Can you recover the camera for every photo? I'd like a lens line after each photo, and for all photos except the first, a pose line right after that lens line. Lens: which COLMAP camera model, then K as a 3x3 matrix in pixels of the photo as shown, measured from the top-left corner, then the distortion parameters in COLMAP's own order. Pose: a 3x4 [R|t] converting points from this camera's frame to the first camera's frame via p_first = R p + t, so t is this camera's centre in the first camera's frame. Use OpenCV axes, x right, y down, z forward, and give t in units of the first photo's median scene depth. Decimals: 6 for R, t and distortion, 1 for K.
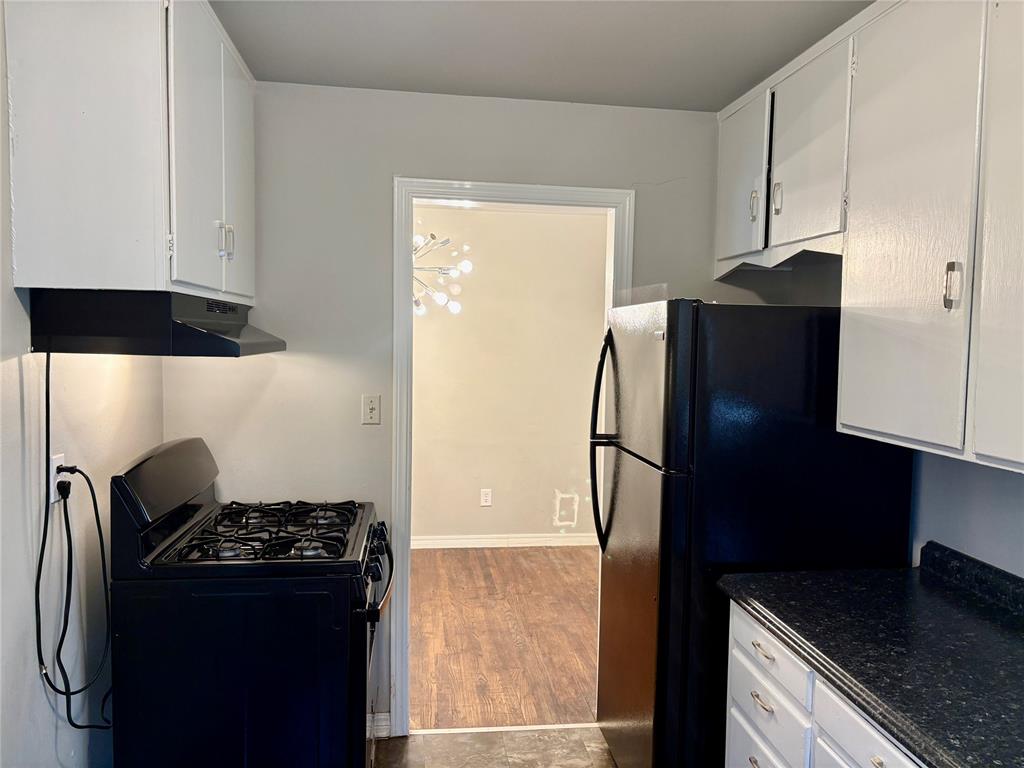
lens RADIAL K [[778.7, 0, 526.0], [0, 778.7, 383.8], [0, 0, 1]] dist [0.045856, -0.063944]
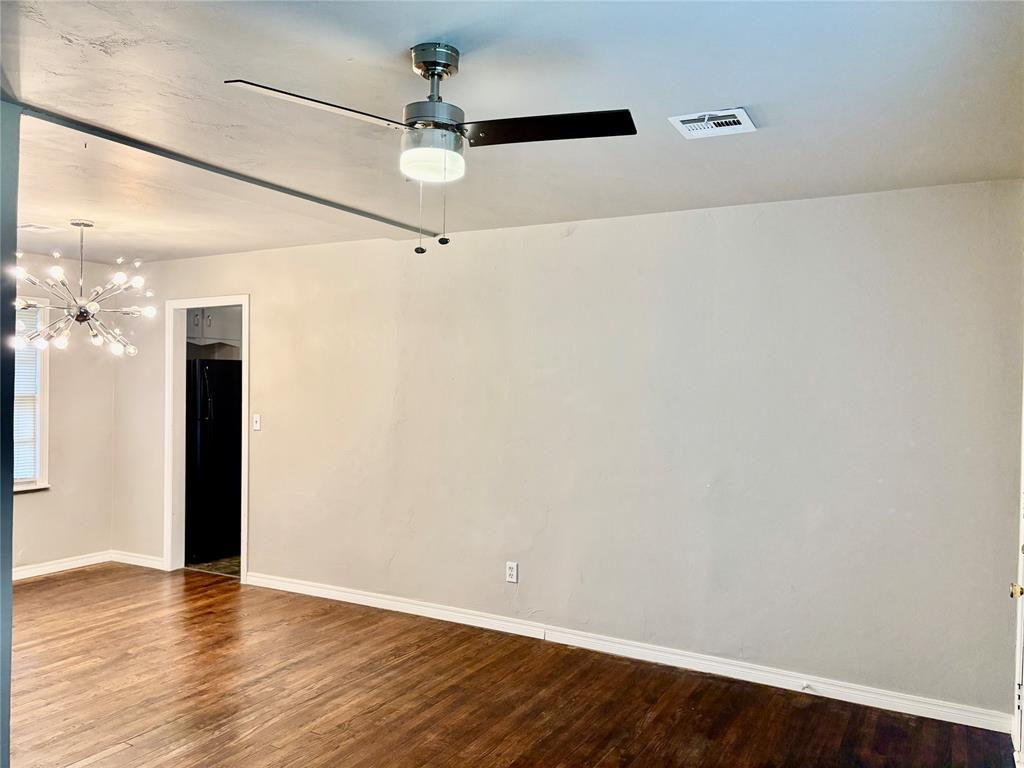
lens RADIAL K [[778.0, 0, 506.0], [0, 778.0, 385.8], [0, 0, 1]] dist [0.064804, -0.077065]
pose [[-0.793130, -0.025793, 0.608506, -1.088924], [0.025268, 0.996849, 0.075188, -0.082791], [-0.608528, 0.075010, -0.789979, 1.295059]]
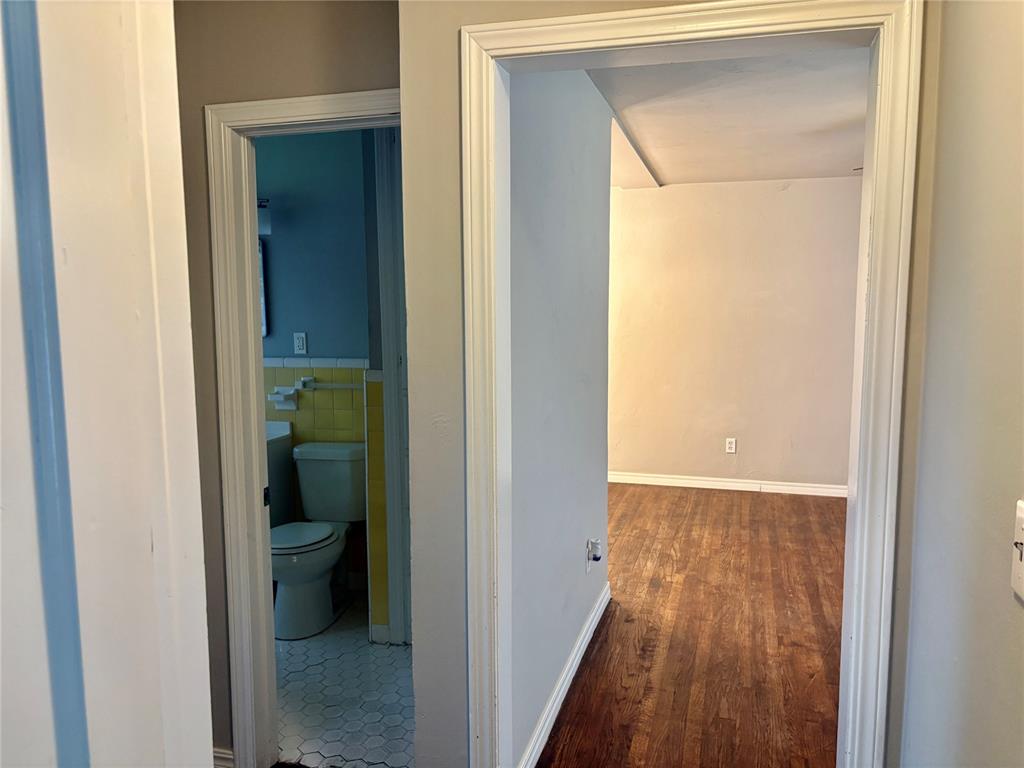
lens RADIAL K [[778.7, 0, 526.0], [0, 778.7, 383.8], [0, 0, 1]] dist [0.045856, -0.063944]
pose [[-0.918409, -0.053141, 0.392048, -0.721513], [0.020756, 0.983102, 0.181879, -0.120146], [-0.395089, 0.175177, -0.901786, 1.797248]]
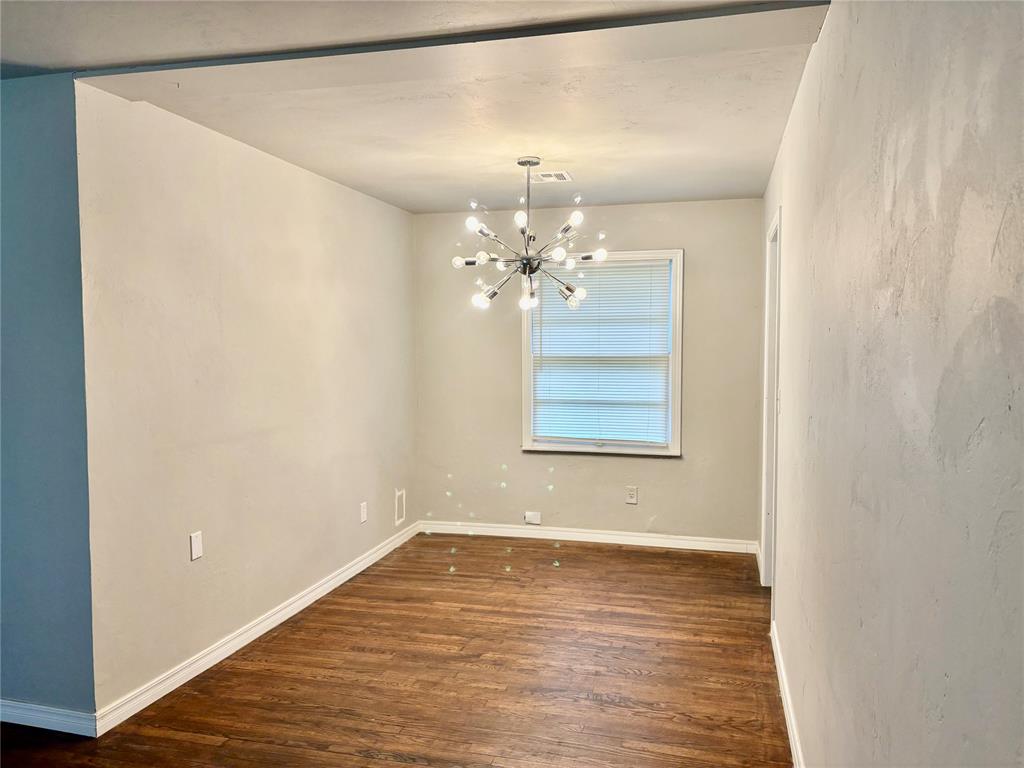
lens RADIAL K [[778.7, 0, 526.0], [0, 778.7, 383.8], [0, 0, 1]] dist [0.045856, -0.063944]
pose [[0.374830, -0.074822, 0.924070, -0.899116], [0.077116, 0.995800, 0.049349, -0.028120], [-0.923881, 0.052763, 0.379025, 0.569025]]
